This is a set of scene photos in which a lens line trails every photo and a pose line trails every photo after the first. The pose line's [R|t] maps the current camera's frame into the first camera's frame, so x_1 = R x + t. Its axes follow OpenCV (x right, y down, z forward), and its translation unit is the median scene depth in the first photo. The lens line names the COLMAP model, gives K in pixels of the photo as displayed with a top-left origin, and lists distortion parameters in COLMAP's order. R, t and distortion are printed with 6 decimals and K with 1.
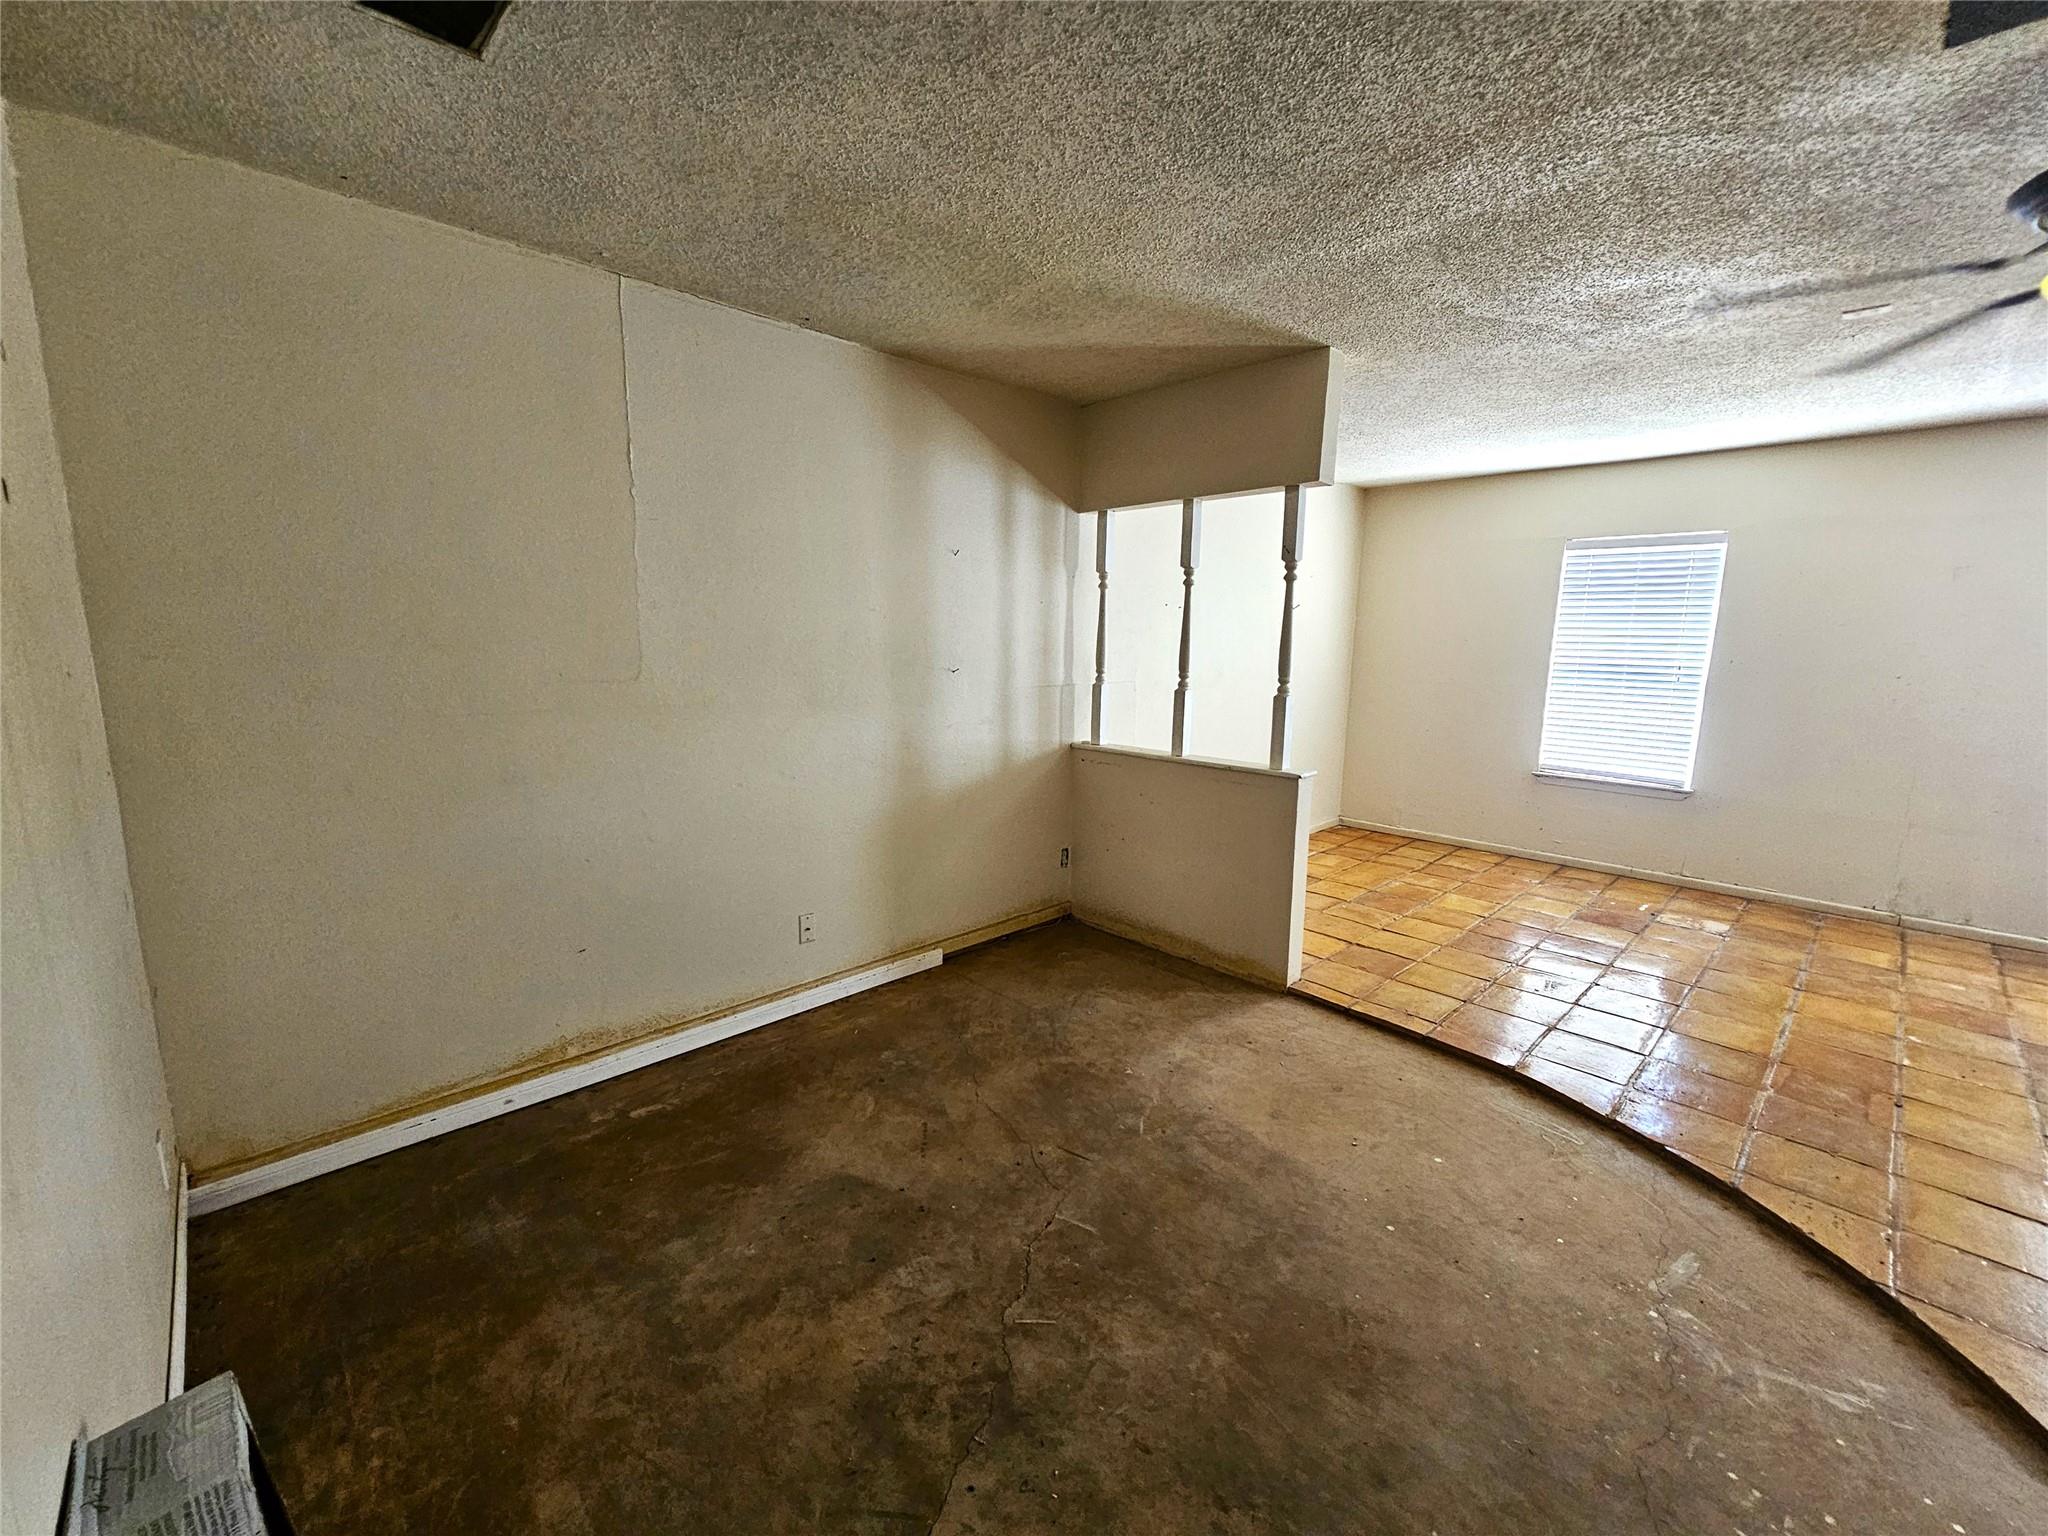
lens RADIAL K [[835.6, 0, 1014.6], [0, 835.6, 770.6], [0, 0, 1]] dist [-0.001216, 0.000420]
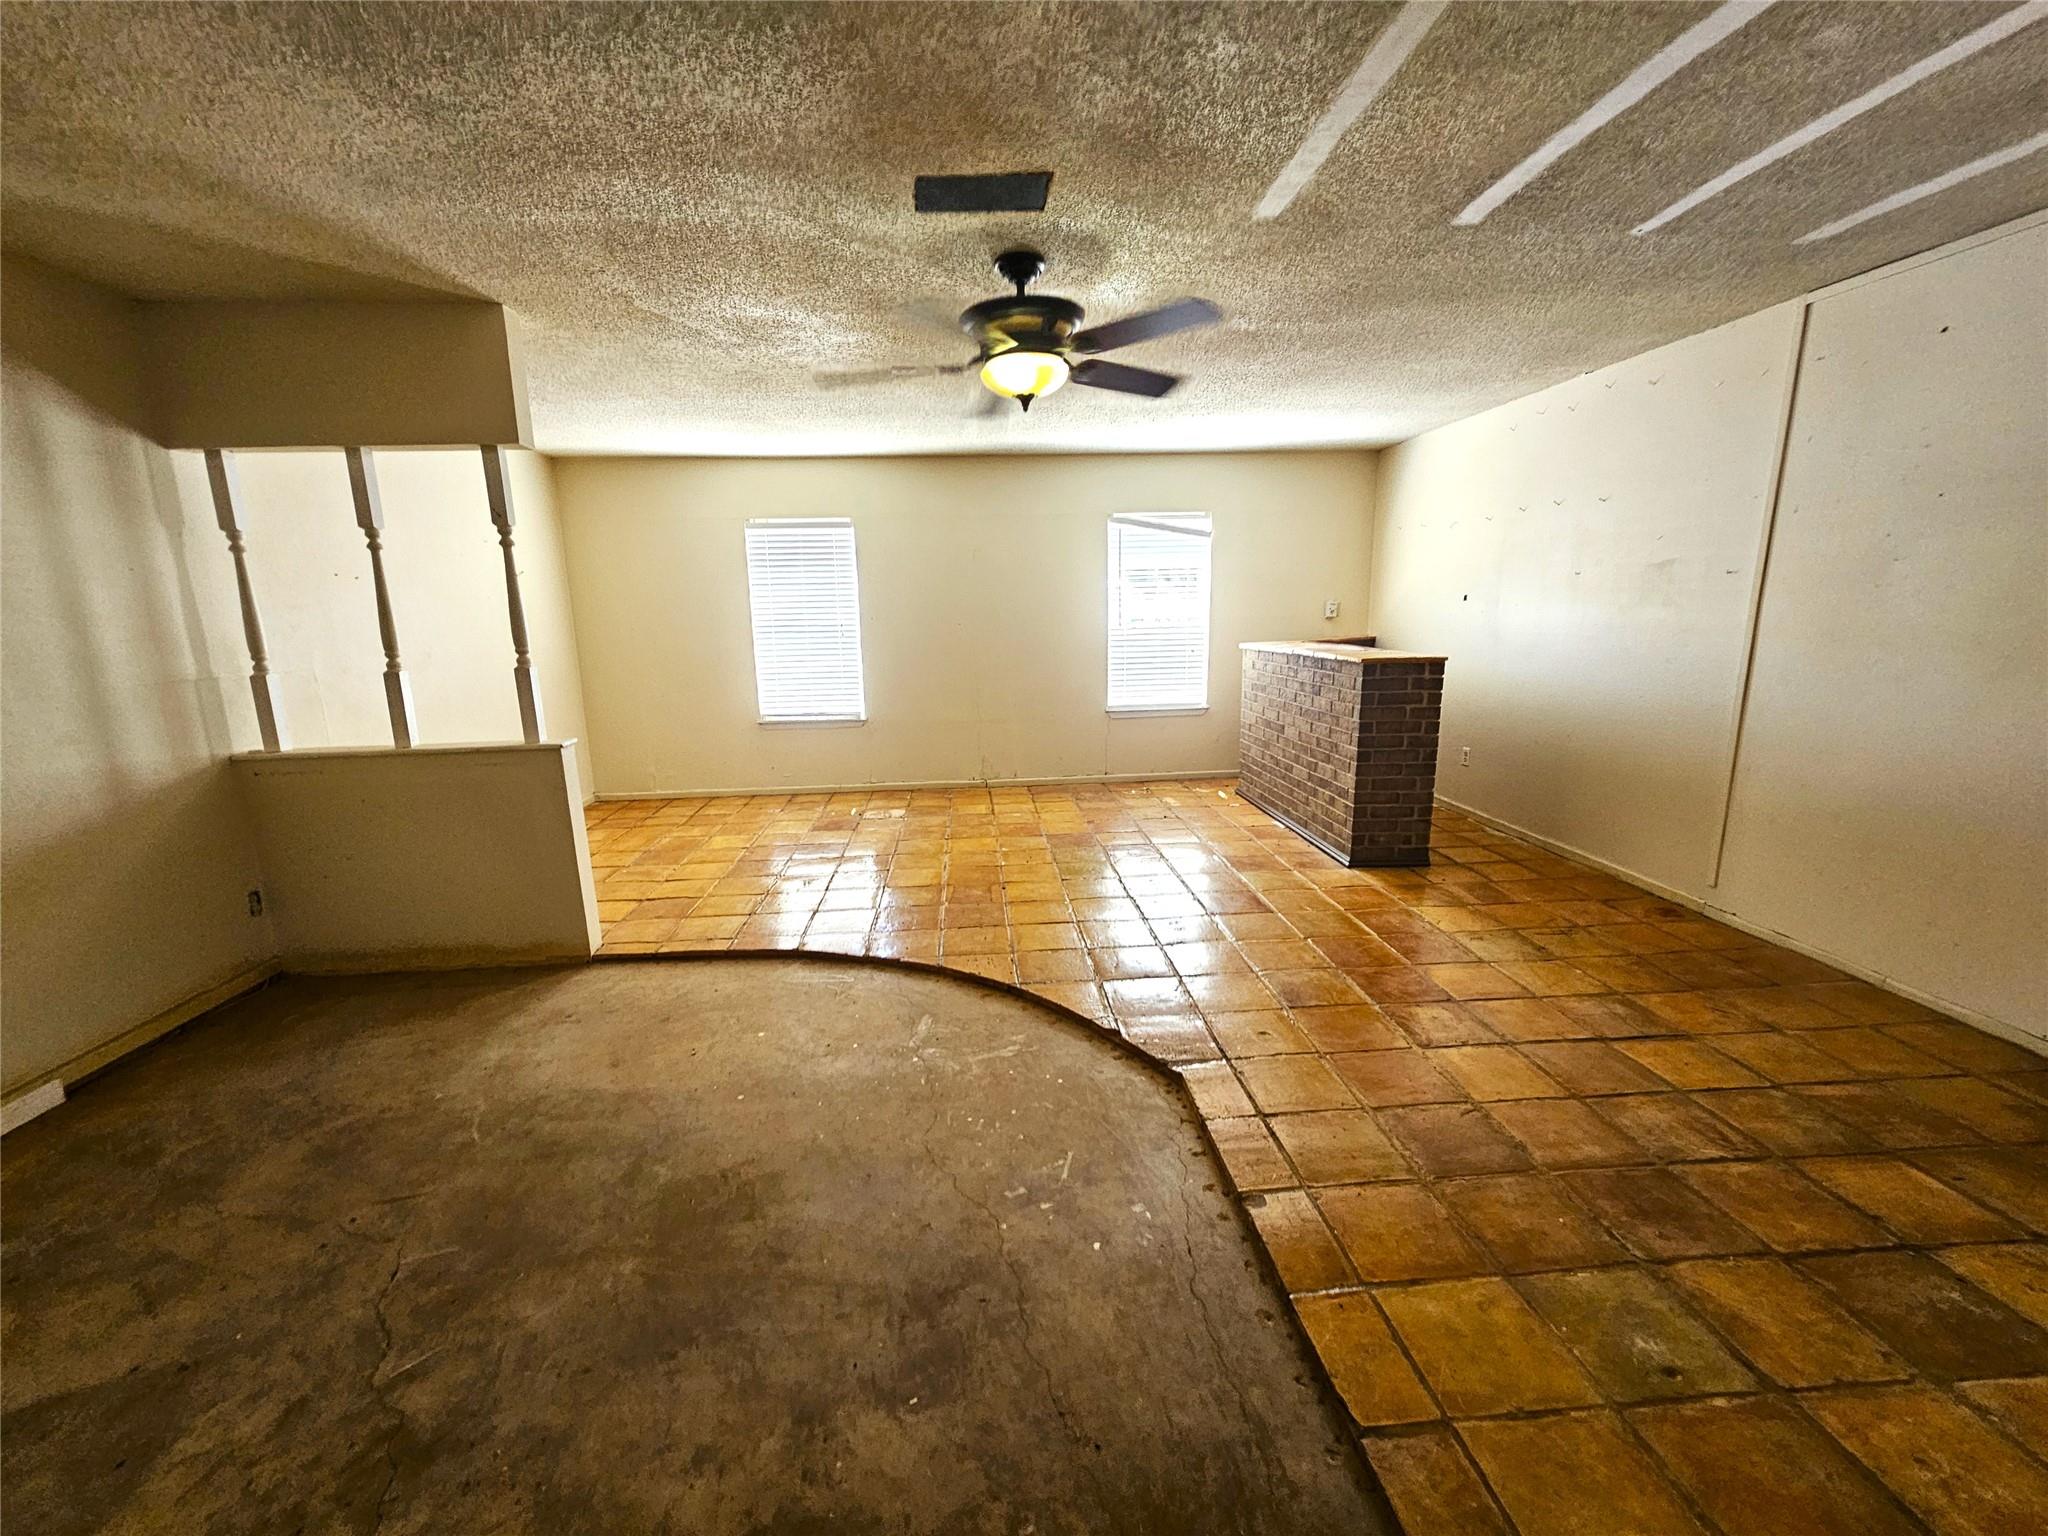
lens RADIAL K [[835.6, 0, 1022.6], [0, 835.6, 776.8], [0, 0, 1]] dist [-0.001216, 0.000420]
pose [[0.632556, -0.180837, 0.753108, -0.072405], [0.156480, 0.982148, 0.104403, 0.027523], [-0.758543, 0.051806, 0.649561, -0.065847]]
